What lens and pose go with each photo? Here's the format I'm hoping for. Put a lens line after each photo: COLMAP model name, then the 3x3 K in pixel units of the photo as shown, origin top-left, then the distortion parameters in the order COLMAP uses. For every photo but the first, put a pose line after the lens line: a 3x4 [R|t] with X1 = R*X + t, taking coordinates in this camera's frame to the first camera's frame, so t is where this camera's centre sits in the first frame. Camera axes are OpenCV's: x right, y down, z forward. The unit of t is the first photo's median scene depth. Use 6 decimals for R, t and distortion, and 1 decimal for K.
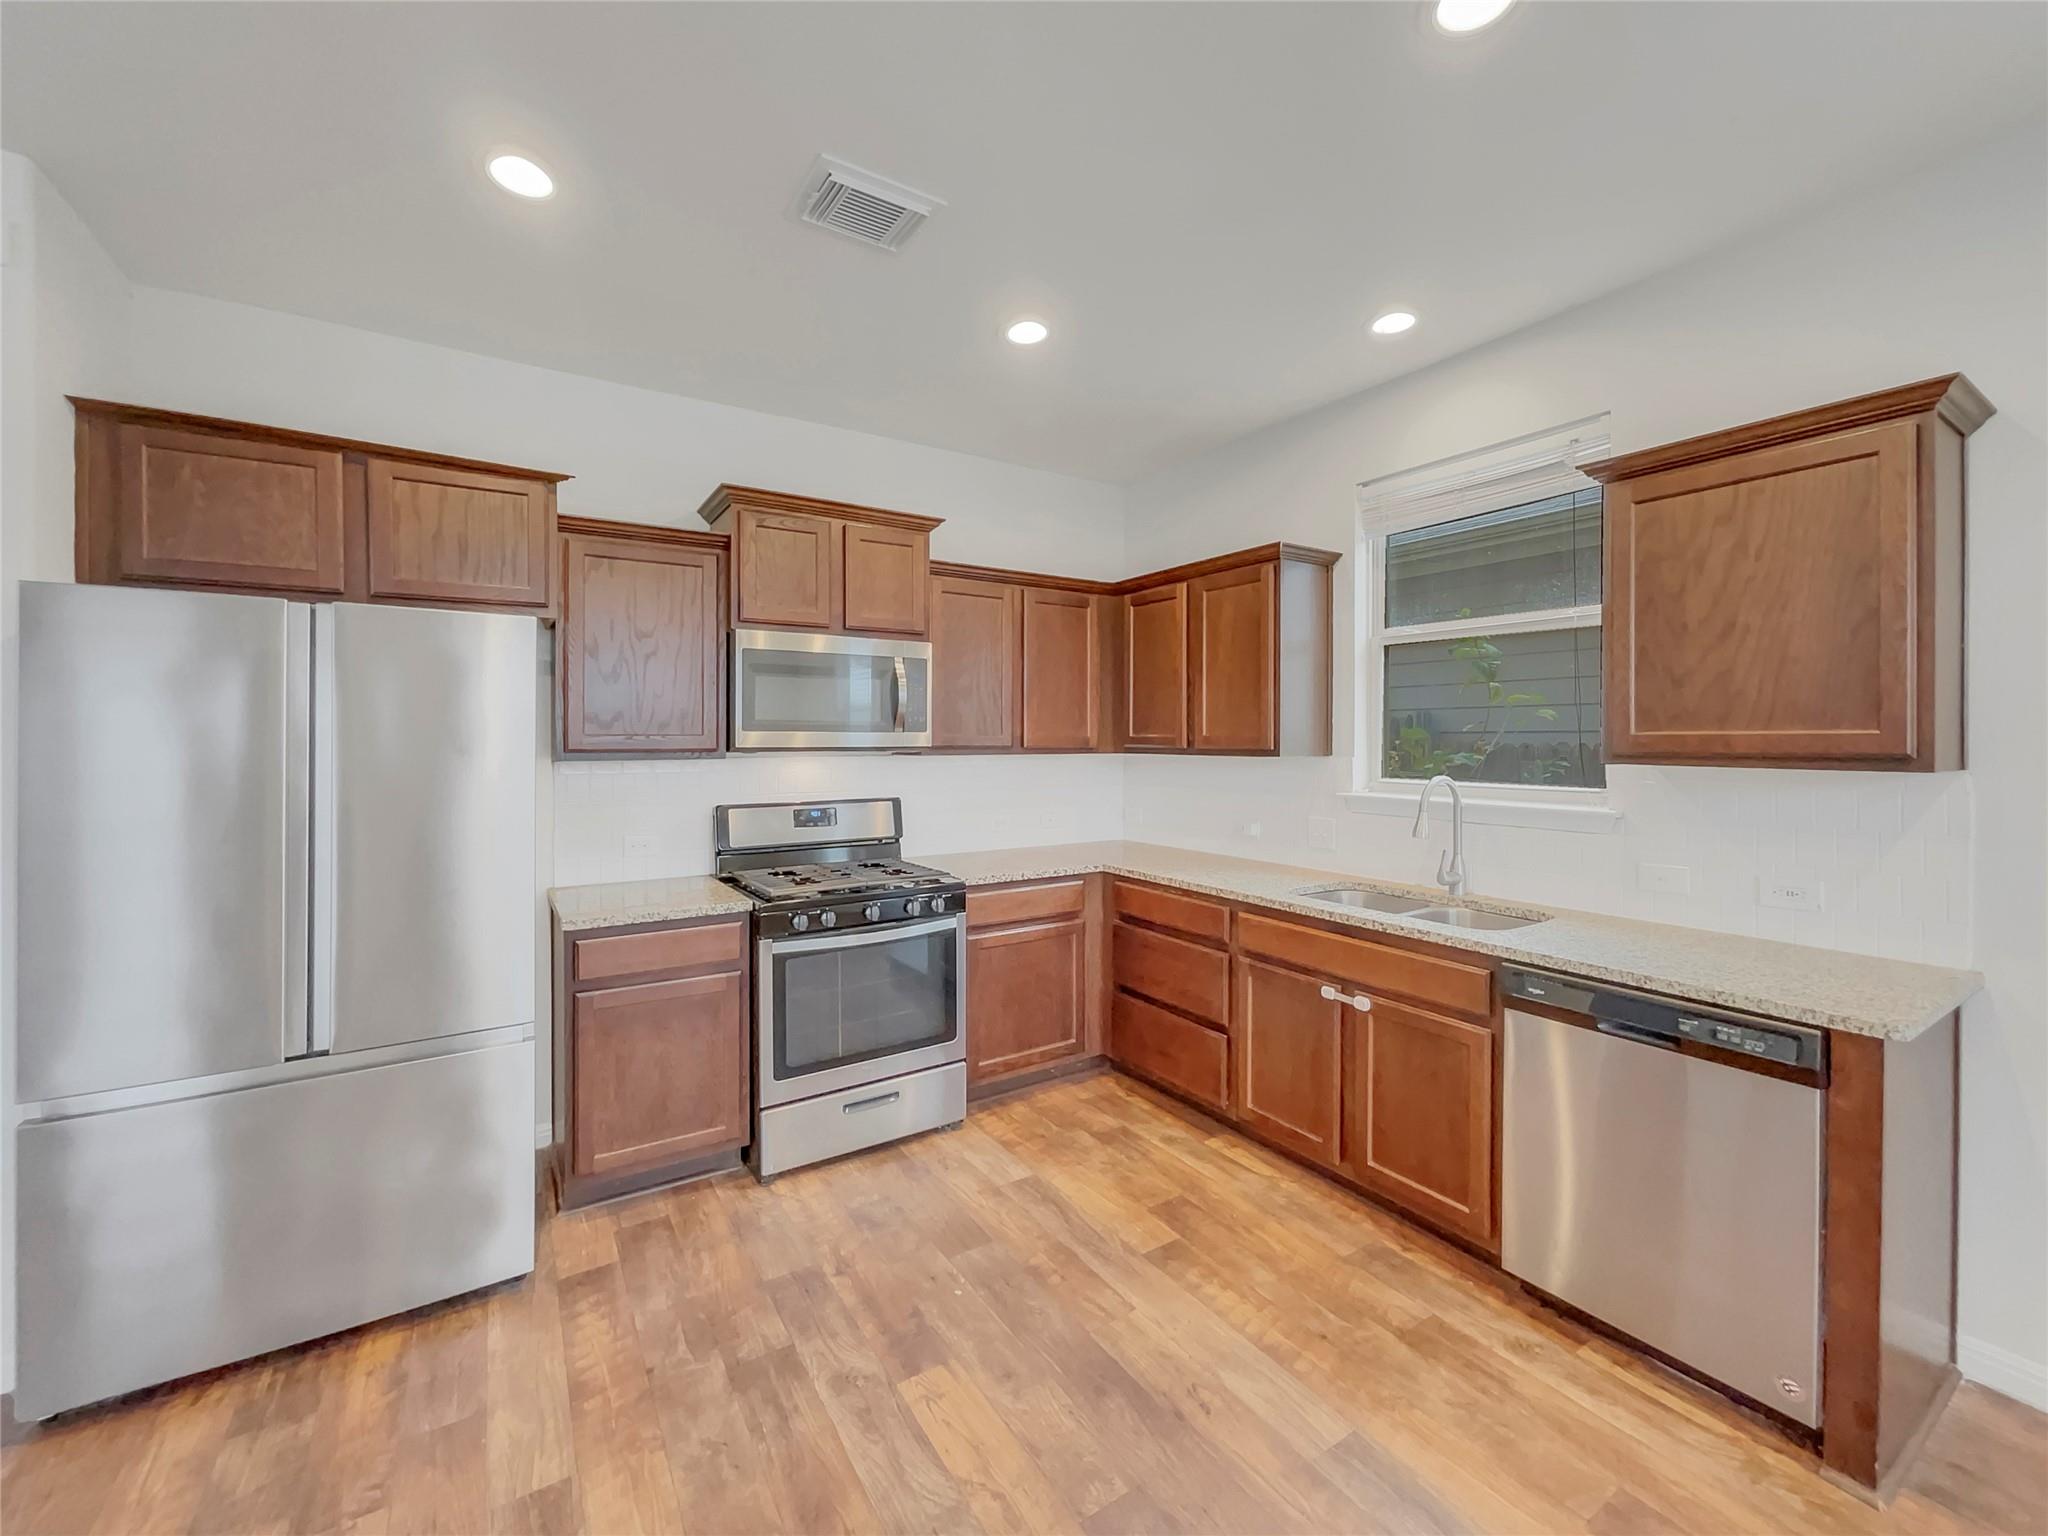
lens RADIAL K [[842.2, 0, 1025.8], [0, 842.2, 740.9], [0, 0, 1]] dist [-0.004621, 0.001292]
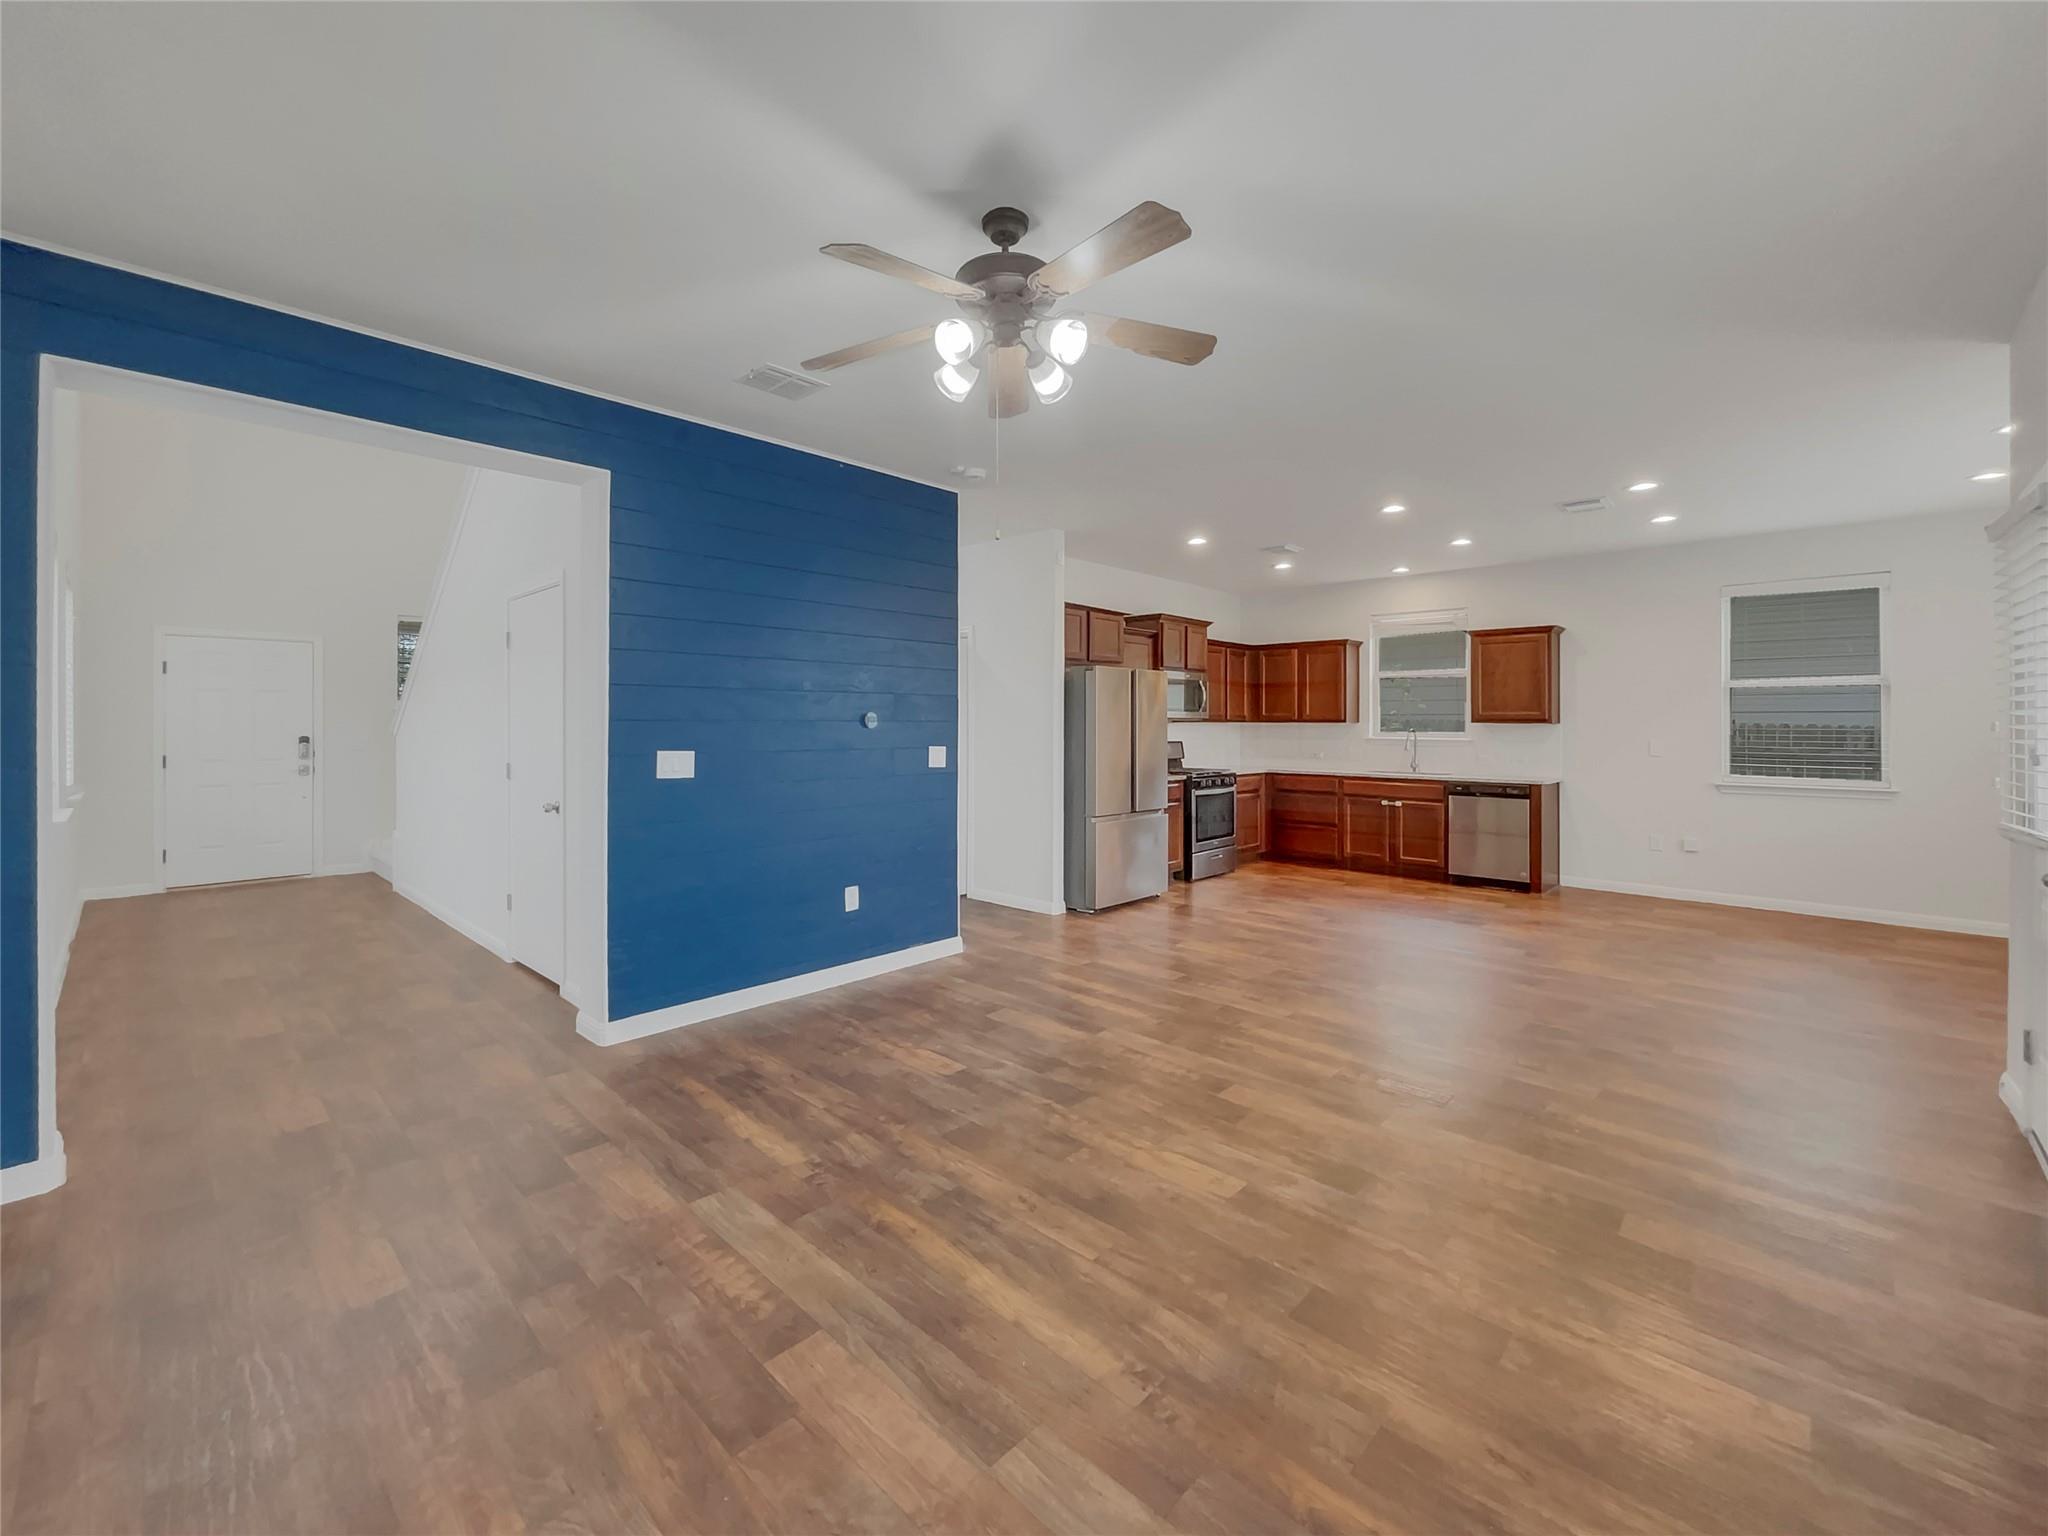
lens RADIAL K [[842.2, 0, 1016.5], [0, 842.2, 706.5], [0, 0, 1]] dist [-0.004621, 0.001292]
pose [[0.971349, 0.010127, 0.237442, -2.010435], [-0.005387, 0.999773, -0.020604, 0.043468], [-0.237597, 0.018735, 0.971183, -1.958125]]
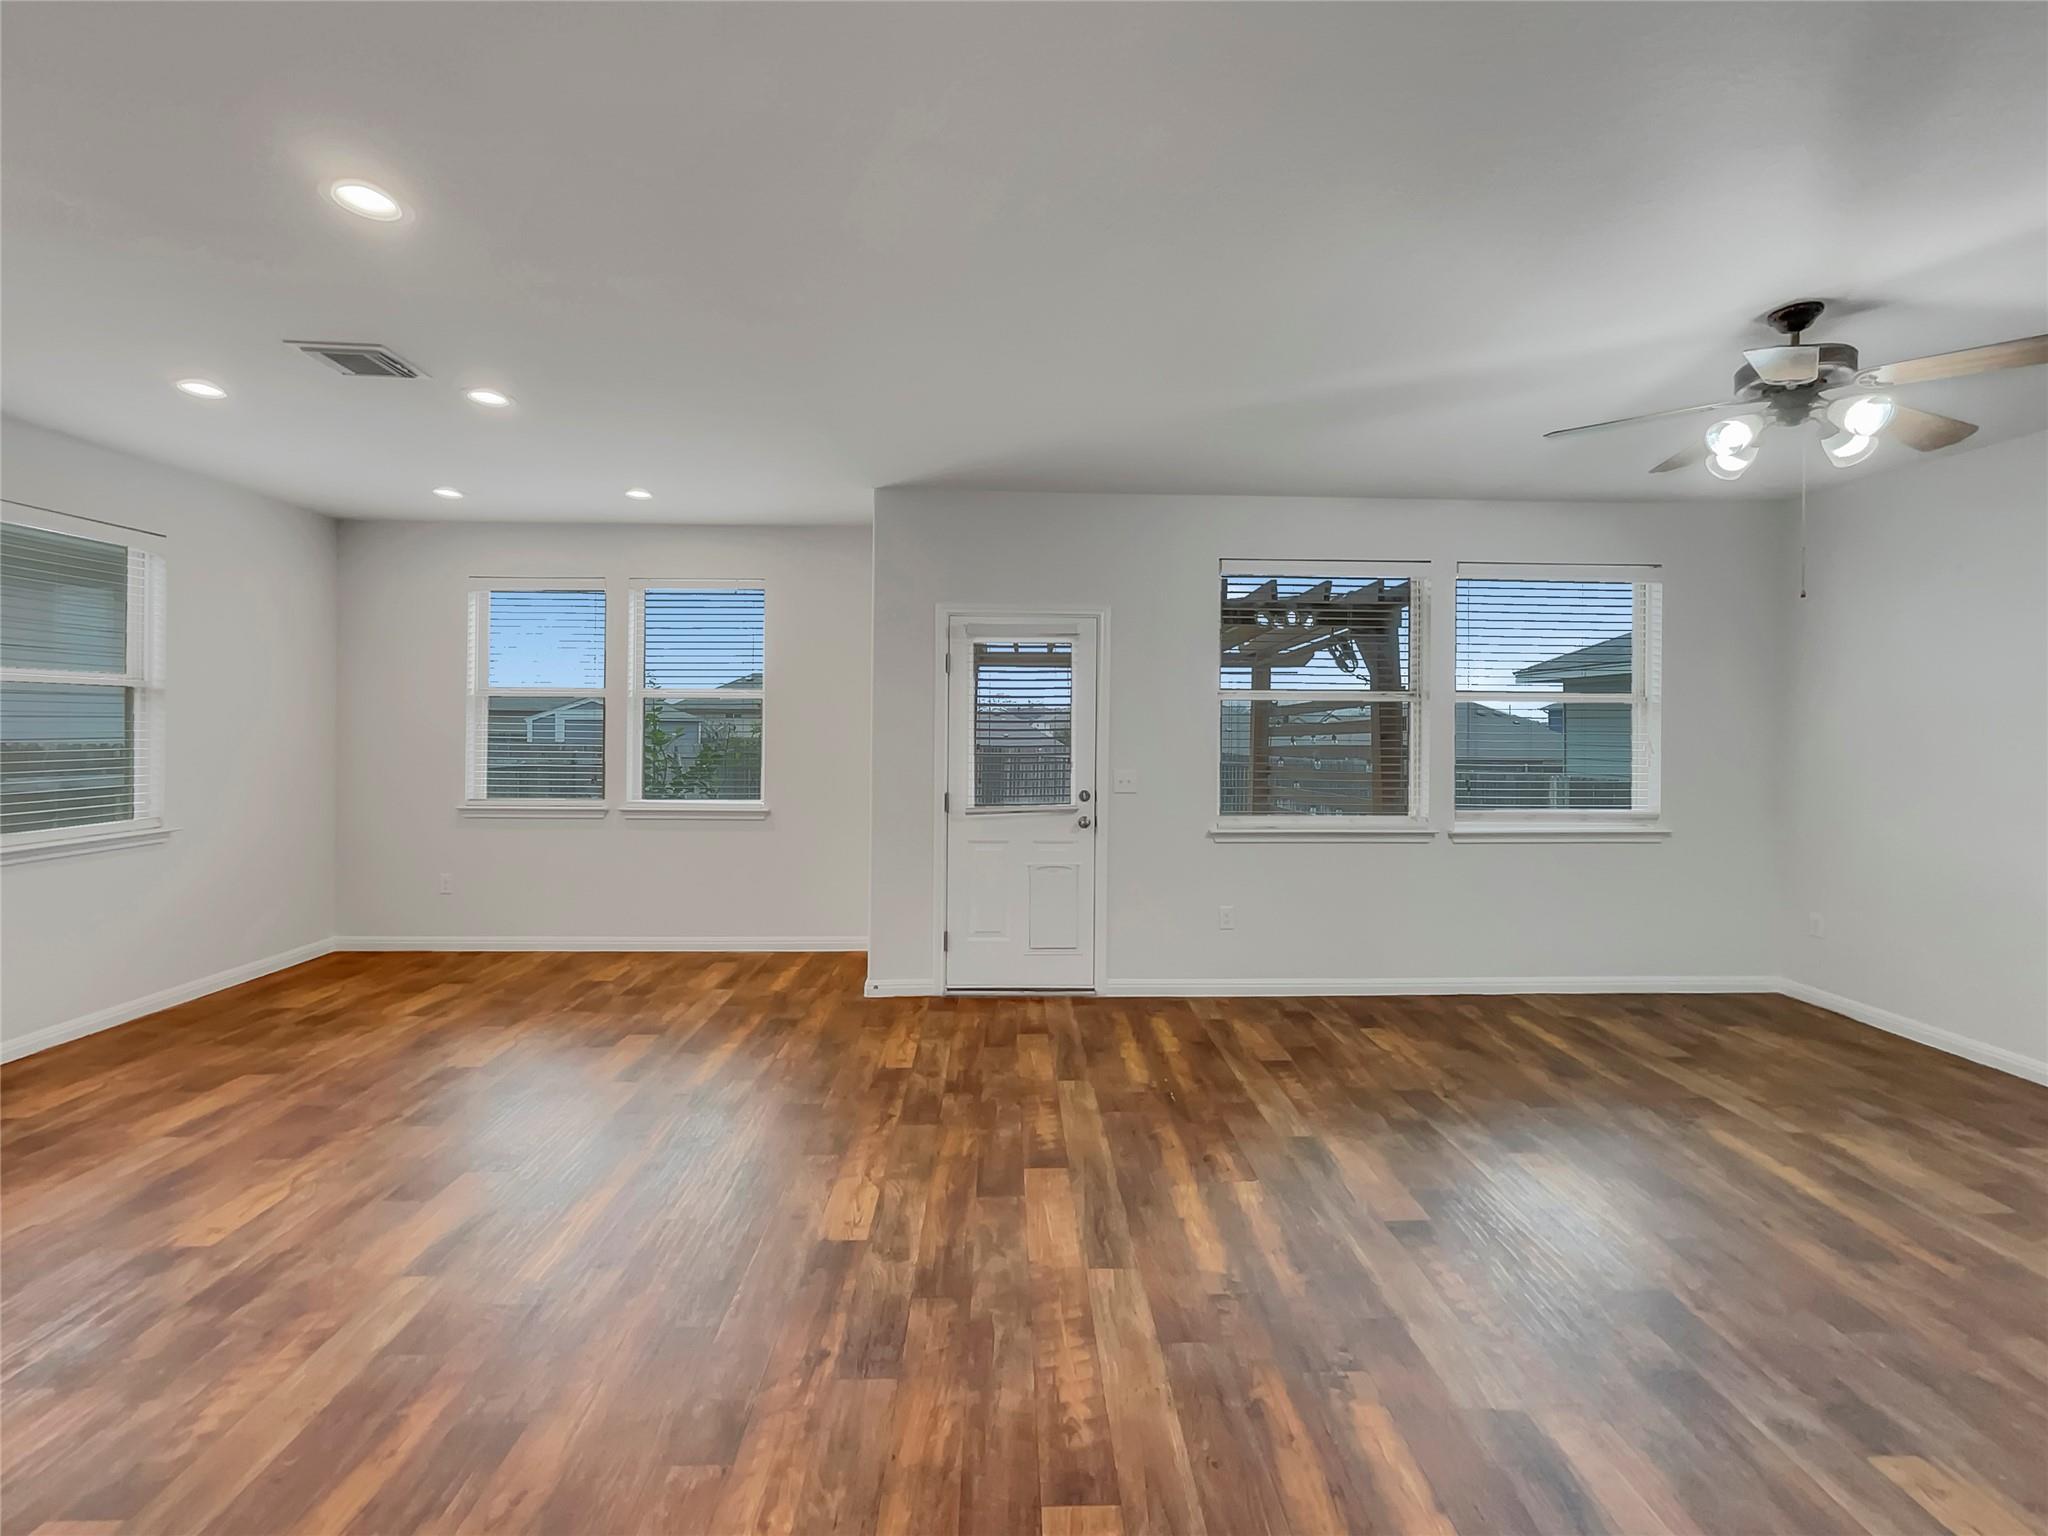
lens RADIAL K [[842.2, 0, 1036.0], [0, 842.2, 717.7], [0, 0, 1]] dist [-0.004621, 0.001292]
pose [[-0.861012, 0.000600, 0.508584, -1.432150], [-0.003359, 0.999971, -0.006866, -0.014486], [-0.508573, -0.007620, -0.860985, 0.755800]]
